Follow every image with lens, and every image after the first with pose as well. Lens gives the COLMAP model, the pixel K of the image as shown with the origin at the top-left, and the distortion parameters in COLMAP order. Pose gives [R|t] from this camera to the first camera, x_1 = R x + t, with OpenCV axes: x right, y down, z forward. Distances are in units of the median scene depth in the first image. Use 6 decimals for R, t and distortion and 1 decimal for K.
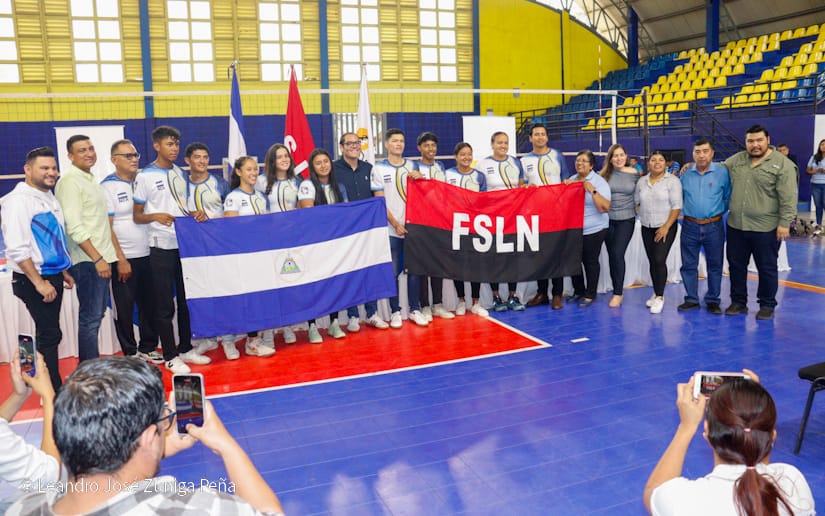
lens RADIAL K [[692.1, 0, 412.5], [0, 692.1, 258.0], [0, 0, 1]] dist [-0.131683, 0.094615]
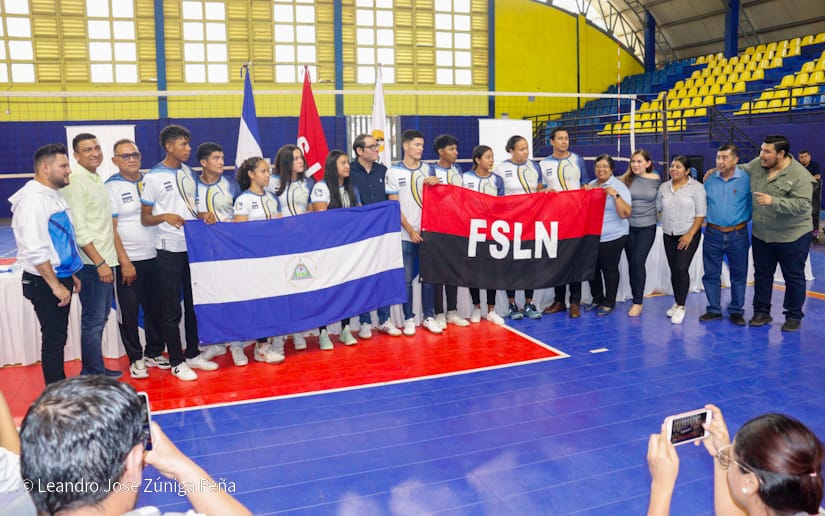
lens RADIAL K [[692.1, 0, 412.5], [0, 692.1, 258.0], [0, 0, 1]] dist [-0.131683, 0.094615]
pose [[0.999775, 0.012336, -0.017265, -0.003148], [-0.012424, 0.999910, -0.004990, -0.002231], [0.017202, 0.005203, 0.999838, 0.023526]]
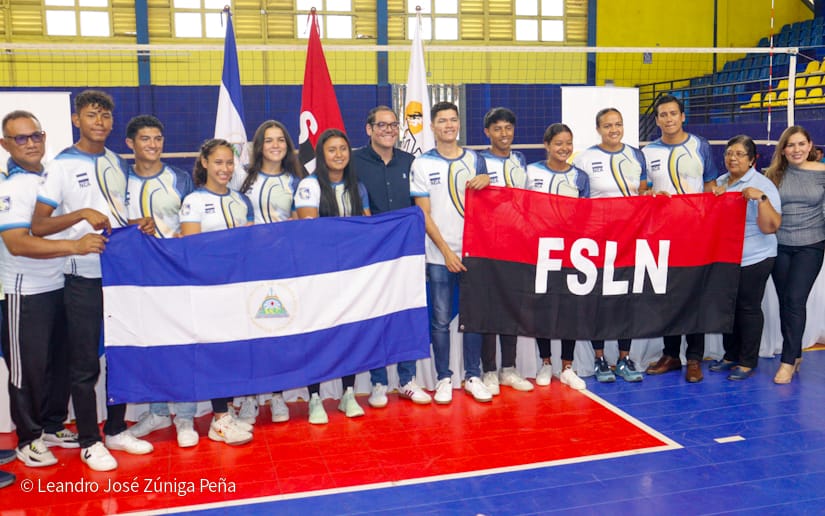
lens RADIAL K [[920.7, 0, 412.5], [0, 920.7, 258.0], [0, 0, 1]] dist [-0.007221, 0.027700]
pose [[0.994935, 0.025608, -0.097202, 0.026083], [-0.027806, 0.999386, -0.021322, -0.015582], [0.096596, 0.023917, 0.995036, 0.103026]]
